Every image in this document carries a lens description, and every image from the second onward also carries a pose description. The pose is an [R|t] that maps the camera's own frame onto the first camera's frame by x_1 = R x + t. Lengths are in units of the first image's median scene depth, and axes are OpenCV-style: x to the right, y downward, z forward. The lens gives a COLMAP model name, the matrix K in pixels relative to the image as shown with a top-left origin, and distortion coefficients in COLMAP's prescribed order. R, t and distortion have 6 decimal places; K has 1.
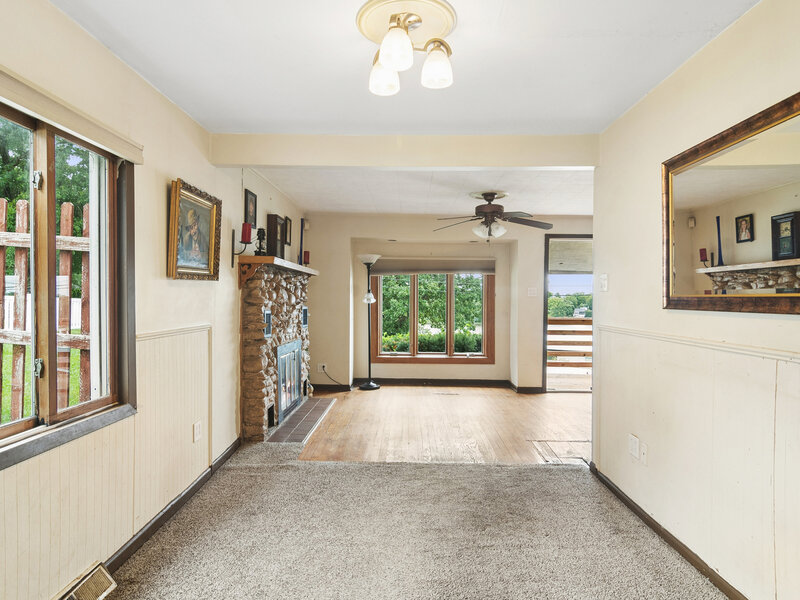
lens RADIAL K [[487.6, 0, 403.2], [0, 487.6, 302.0], [0, 0, 1]] dist [0.014543, 0.001694]
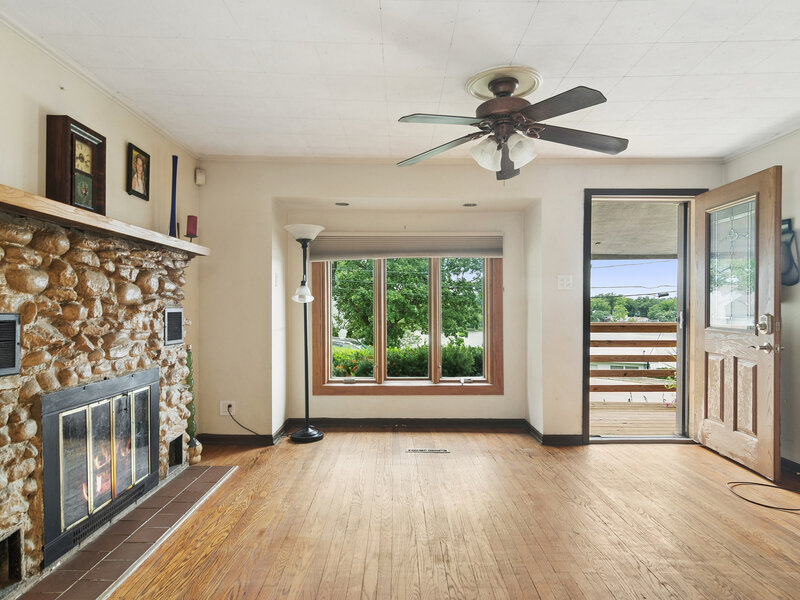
lens RADIAL K [[487.6, 0, 400.5], [0, 487.6, 302.4], [0, 0, 1]] dist [0.014543, 0.001694]
pose [[0.999885, -0.010036, 0.011396, 0.045476], [0.010173, 0.999876, -0.011998, 0.010638], [-0.011275, 0.012112, 0.999863, 0.365324]]
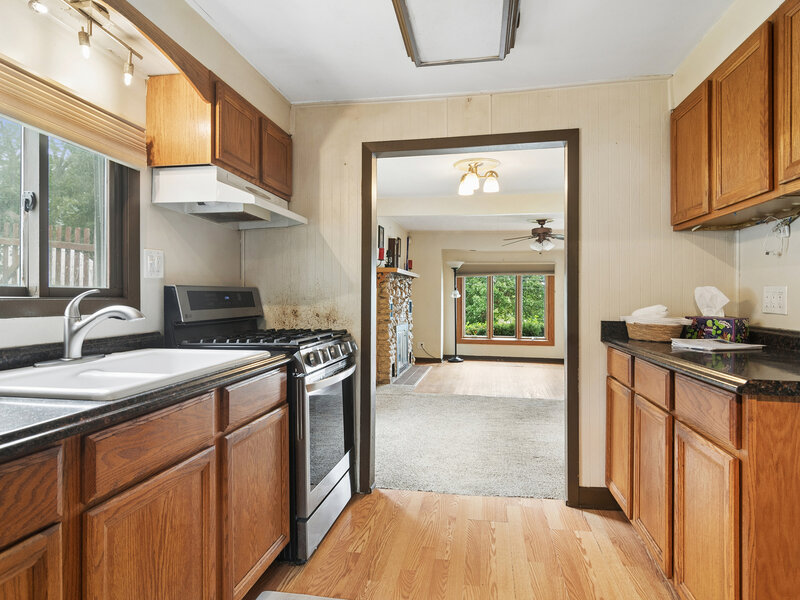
lens RADIAL K [[487.6, 0, 403.0], [0, 487.6, 298.6], [0, 0, 1]] dist [0.014543, 0.001694]
pose [[0.985457, 0.000409, -0.169922, 0.015514], [-0.000467, 1.000000, -0.000299, 0.004939], [0.169922, 0.000374, 0.985457, -0.339174]]
